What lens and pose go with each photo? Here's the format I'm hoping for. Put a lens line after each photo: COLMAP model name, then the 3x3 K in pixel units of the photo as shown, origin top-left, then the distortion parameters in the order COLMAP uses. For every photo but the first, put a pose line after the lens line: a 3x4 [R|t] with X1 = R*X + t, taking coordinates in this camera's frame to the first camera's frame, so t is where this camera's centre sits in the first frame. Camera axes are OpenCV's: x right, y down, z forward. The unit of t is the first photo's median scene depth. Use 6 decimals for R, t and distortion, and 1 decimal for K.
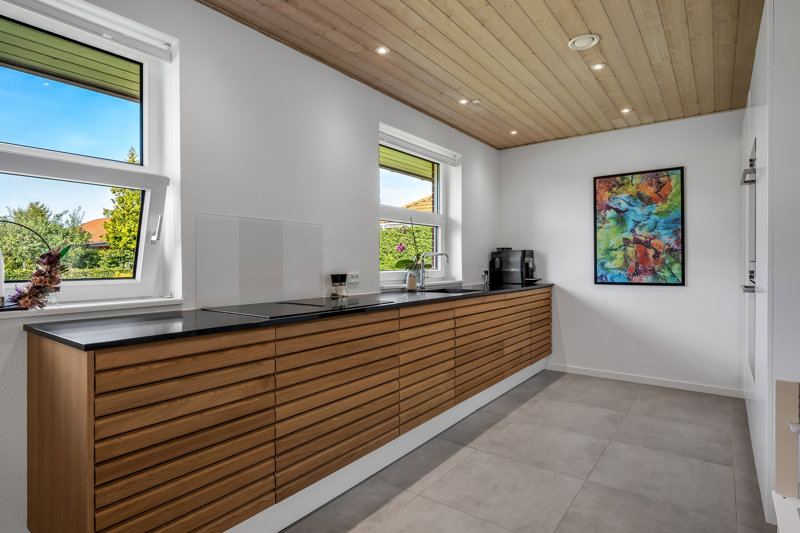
lens RADIAL K [[431.7, 0, 403.8], [0, 431.7, 264.5], [0, 0, 1]] dist [0.000053, 0.000600]
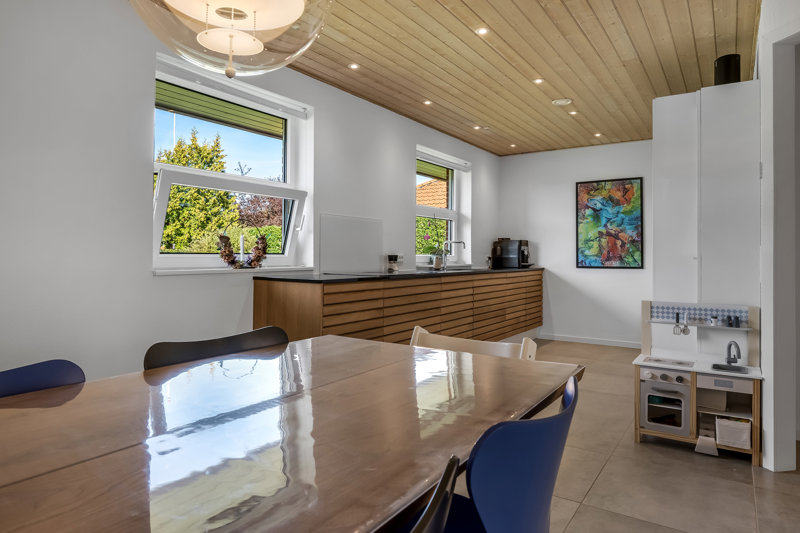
lens RADIAL K [[486.9, 0, 400.7], [0, 486.9, 246.1], [0, 0, 1]] dist [-0.003152, -0.000046]
pose [[0.999187, 0.010065, 0.039030, -0.139612], [-0.009229, 0.999725, -0.021550, 0.020297], [-0.039236, 0.021172, 0.999006, -0.446478]]
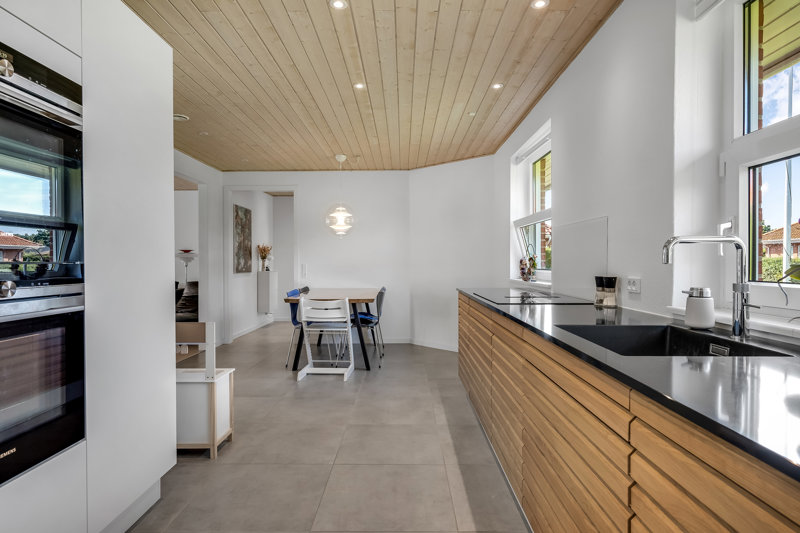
lens RADIAL K [[455.5, 0, 401.3], [0, 455.5, 267.4], [0, 0, 1]] dist [0.024315, 0.000060]
pose [[-0.809982, 0.011096, -0.586350, 0.475398], [-0.000335, 0.999812, 0.019383, -0.007713], [0.586455, 0.015896, -0.809826, 1.087195]]
